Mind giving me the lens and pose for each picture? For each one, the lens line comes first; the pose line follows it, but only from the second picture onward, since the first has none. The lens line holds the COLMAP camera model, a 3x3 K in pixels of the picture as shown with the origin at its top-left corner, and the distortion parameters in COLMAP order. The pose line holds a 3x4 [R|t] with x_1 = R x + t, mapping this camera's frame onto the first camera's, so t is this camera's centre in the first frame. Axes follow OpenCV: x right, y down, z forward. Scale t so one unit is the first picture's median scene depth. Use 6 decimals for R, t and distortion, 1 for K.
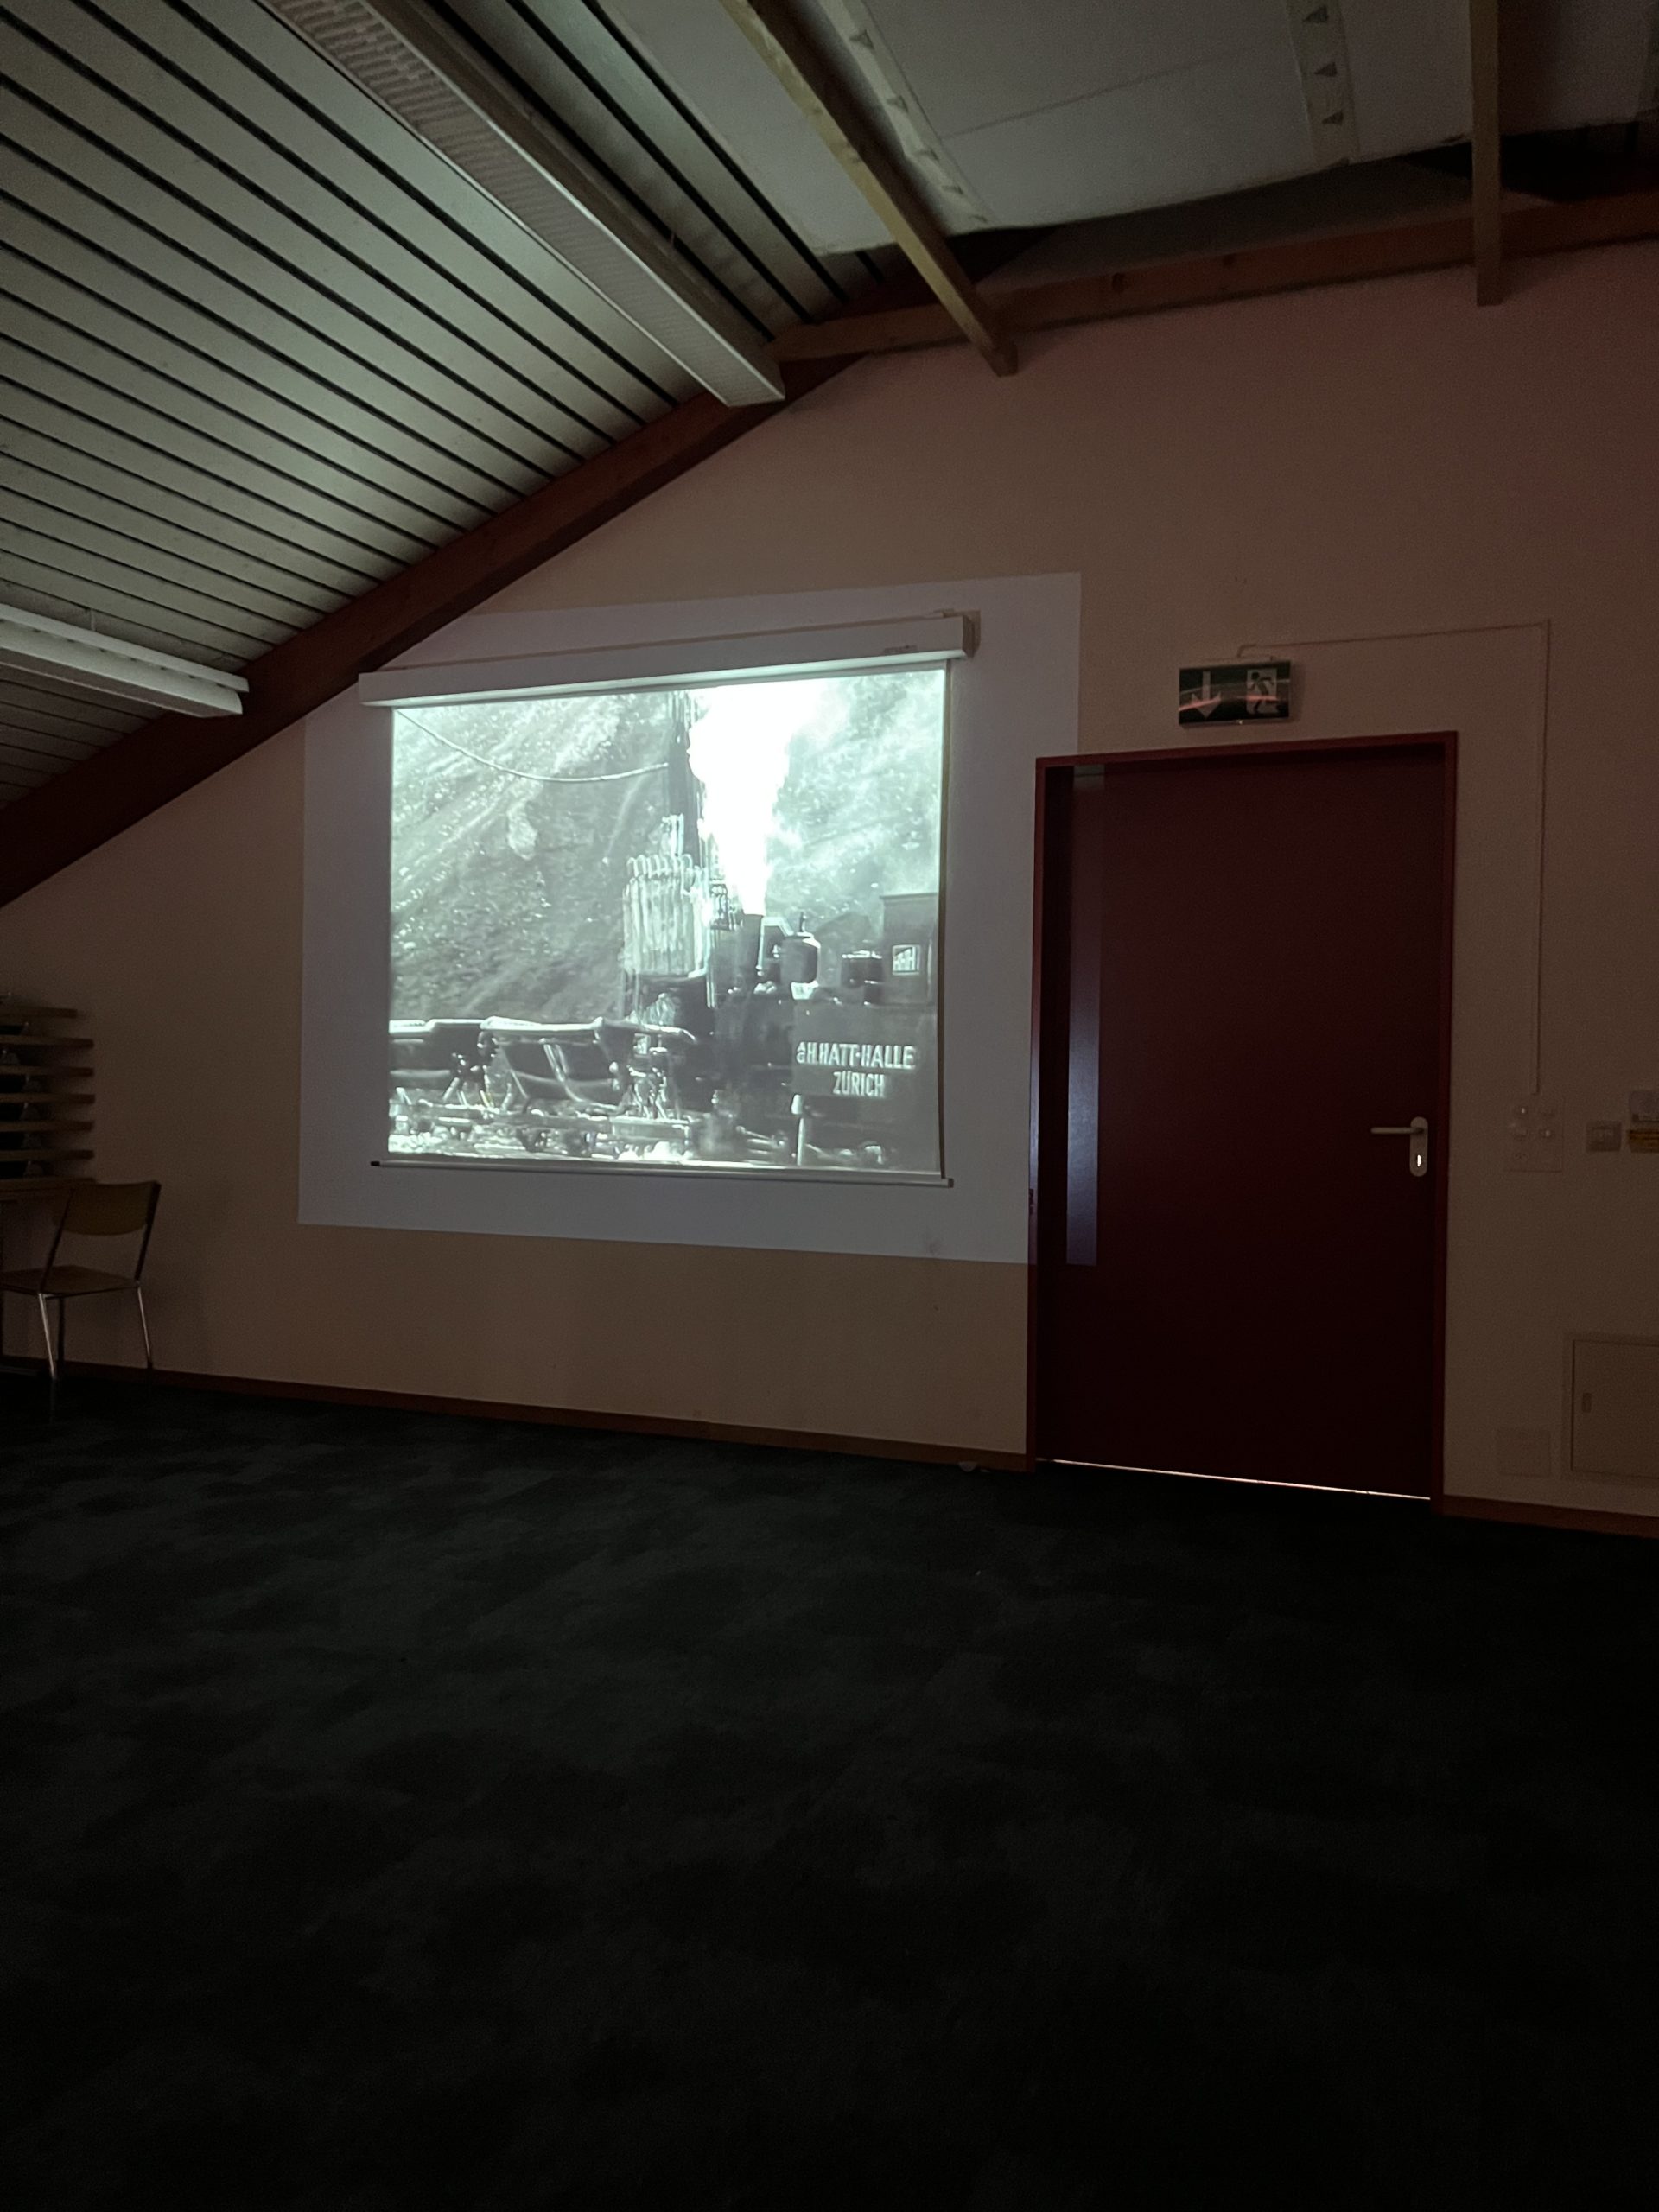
lens RADIAL K [[1683.4, 0, 829.5], [0, 1683.4, 1106.0], [0, 0, 1]] dist [0.045072, -0.062322]
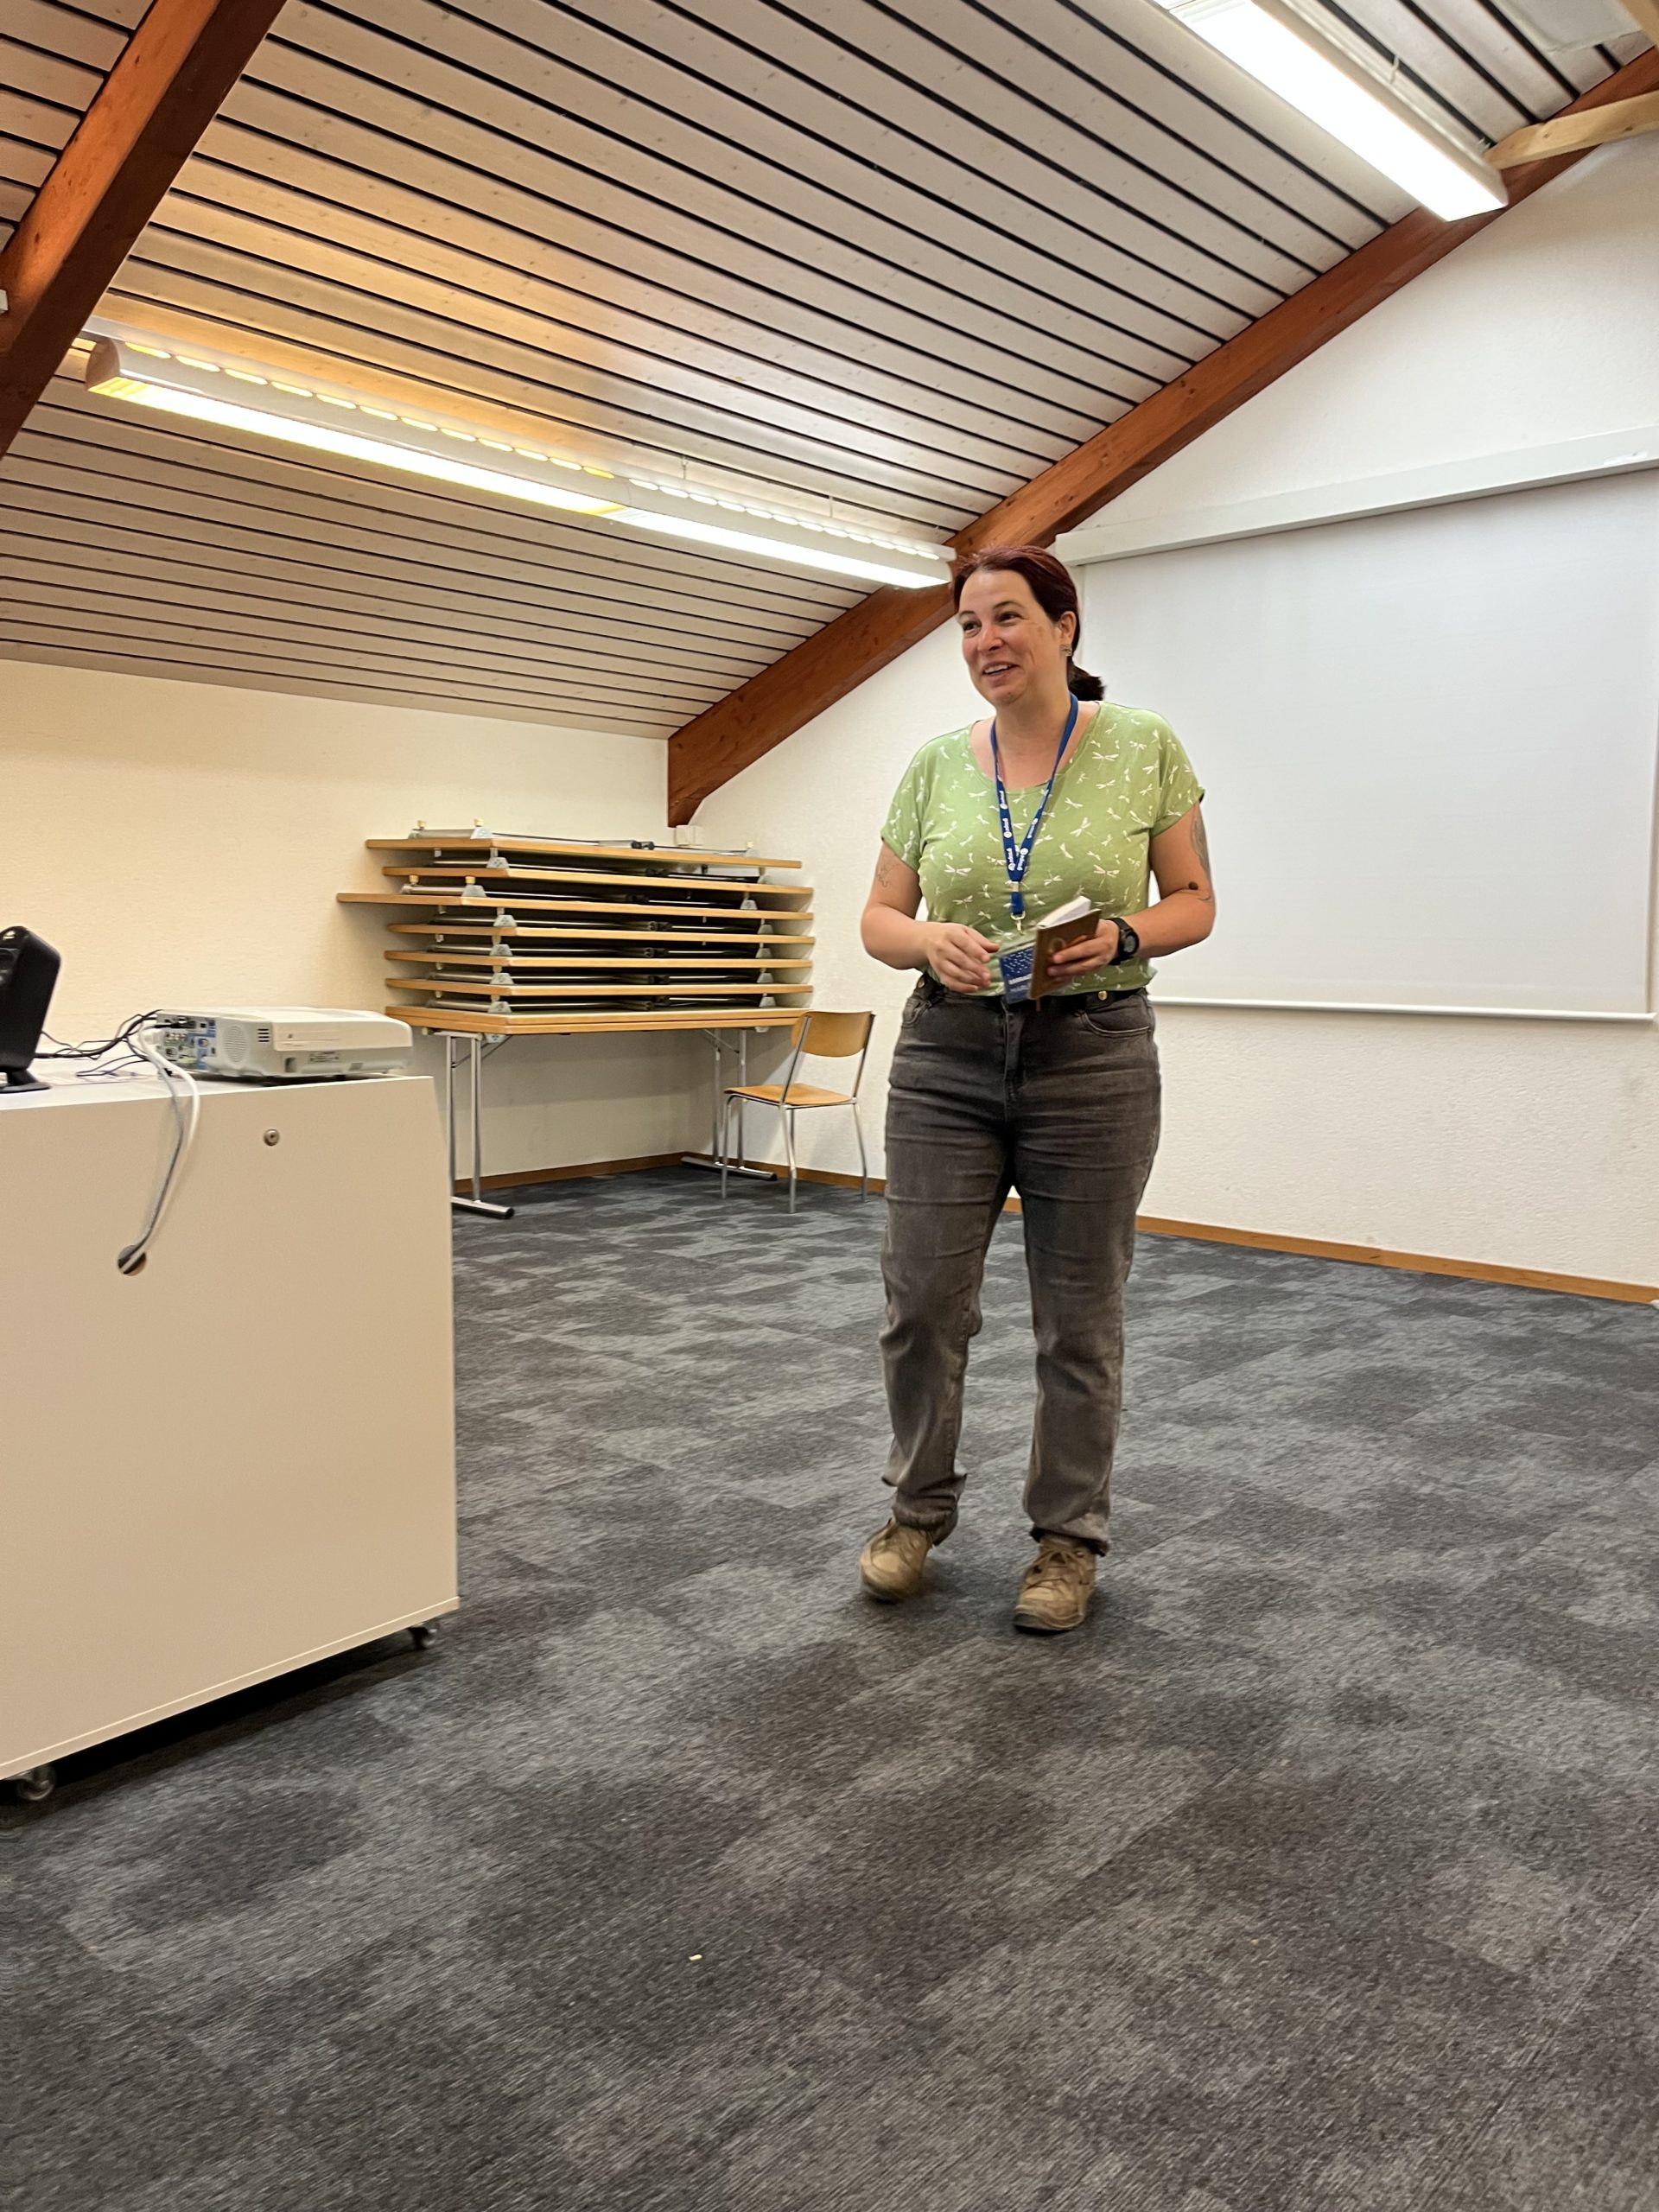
lens RADIAL K [[1683.4, 0, 829.5], [0, 1683.4, 1106.0], [0, 0, 1]] dist [0.045072, -0.062322]
pose [[0.934071, 0.031782, -0.355670, -0.027808], [-0.001304, 0.996328, 0.085604, 0.016425], [0.357085, -0.079497, 0.930683, -0.094850]]
